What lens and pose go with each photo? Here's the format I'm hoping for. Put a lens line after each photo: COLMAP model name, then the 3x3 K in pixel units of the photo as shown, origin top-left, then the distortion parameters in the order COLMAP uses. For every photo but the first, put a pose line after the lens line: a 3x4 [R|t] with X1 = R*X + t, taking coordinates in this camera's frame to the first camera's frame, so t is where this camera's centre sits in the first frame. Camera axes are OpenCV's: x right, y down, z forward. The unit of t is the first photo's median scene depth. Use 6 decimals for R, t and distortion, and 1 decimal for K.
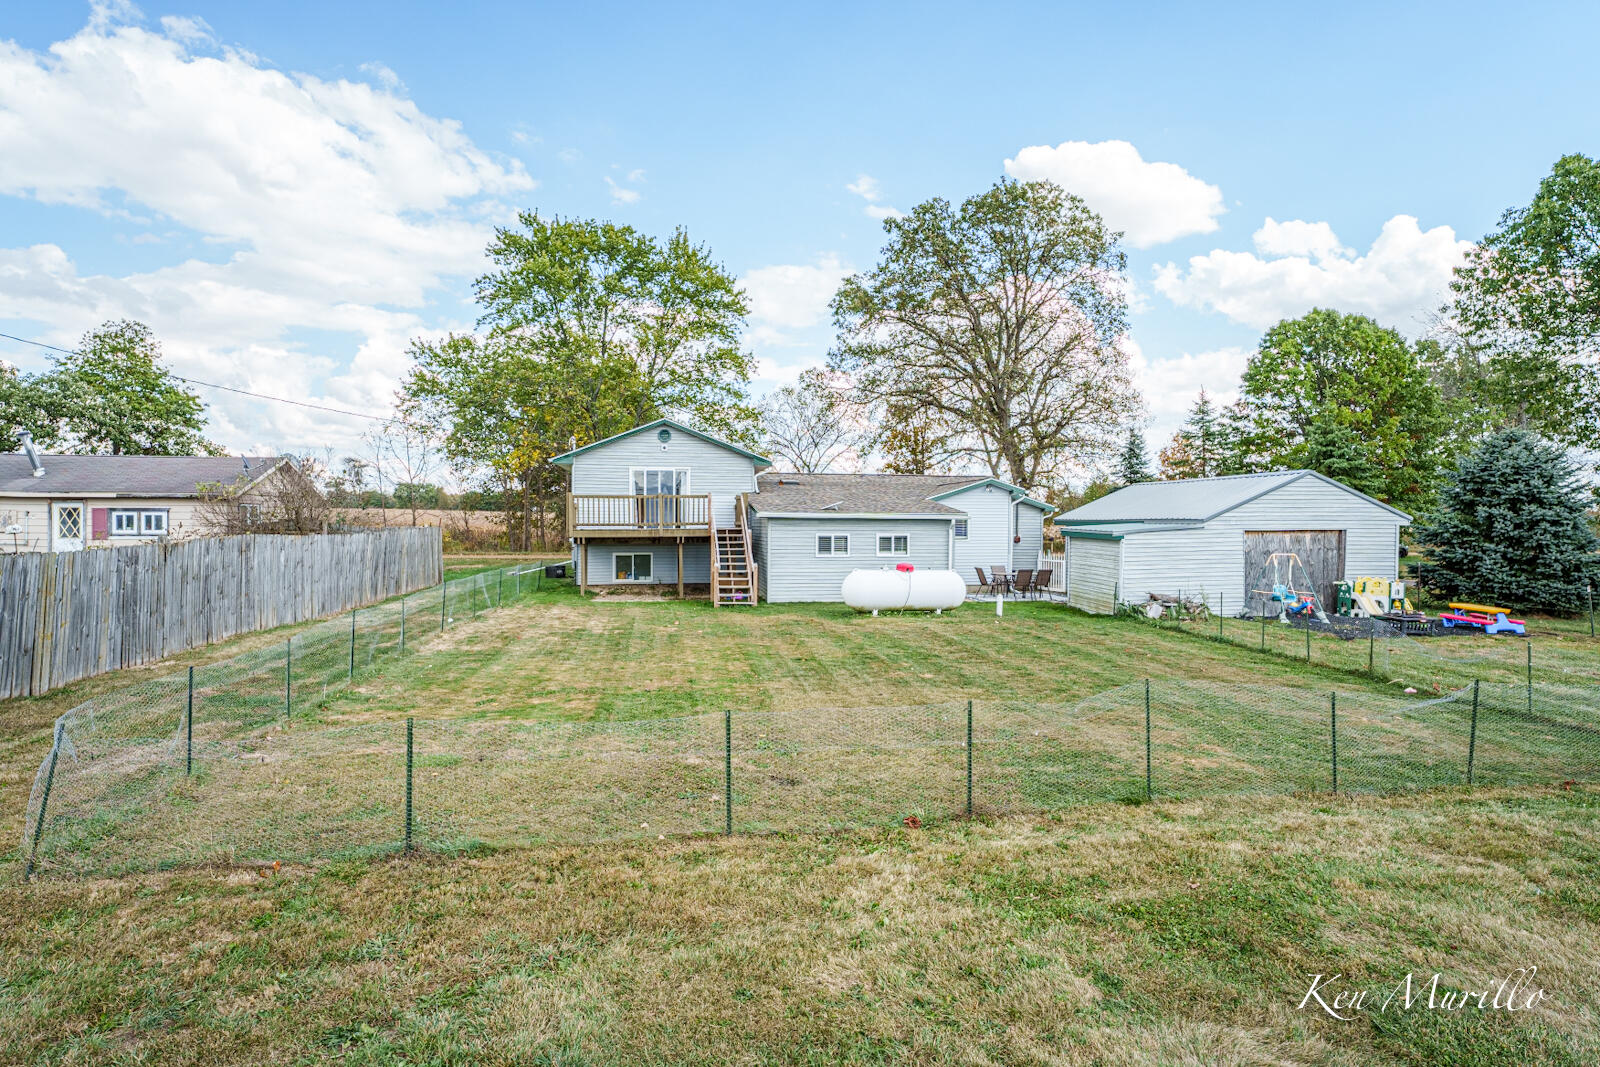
lens RADIAL K [[859.1, 0, 800.0], [0, 859.1, 533.5], [0, 0, 1]] dist [-0.002745, -0.000666]
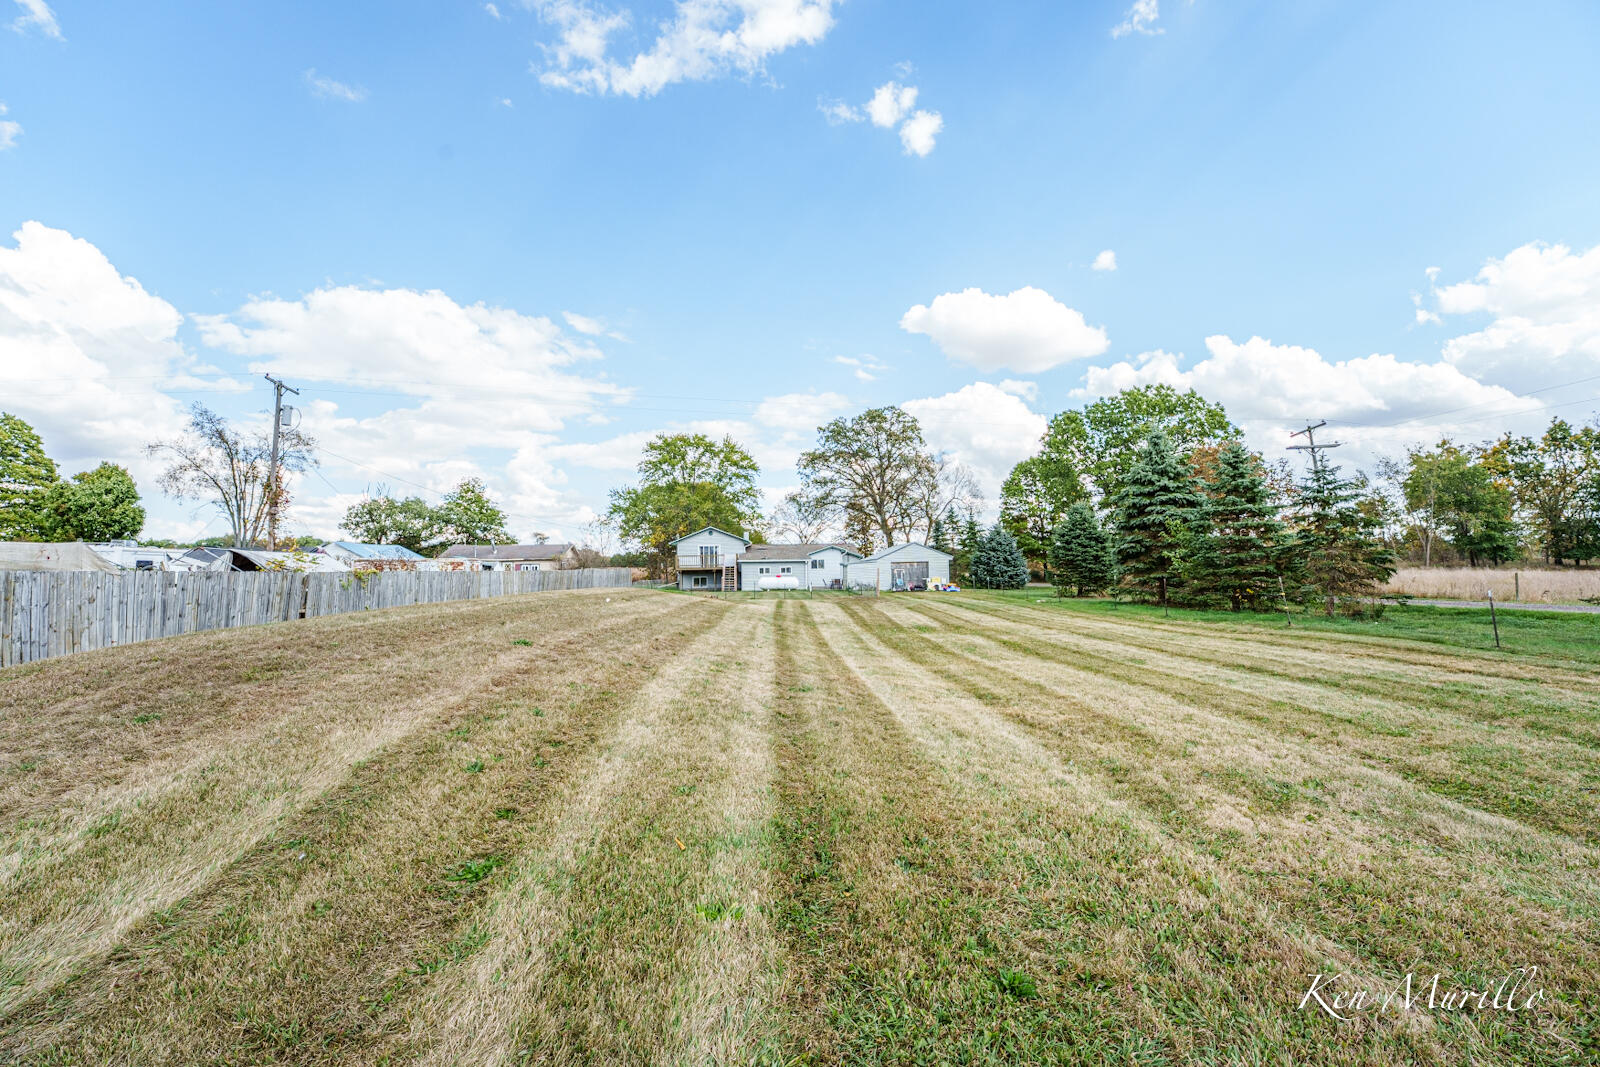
lens RADIAL K [[655.1, 0, 800.0], [0, 655.1, 533.5], [0, 0, 1]] dist [-0.000821, -0.000286]
pose [[0.995508, -0.024565, -0.091435, 0.205549], [0.017721, 0.997032, -0.074921, 0.031381], [0.093004, 0.072965, 0.992989, -0.676604]]
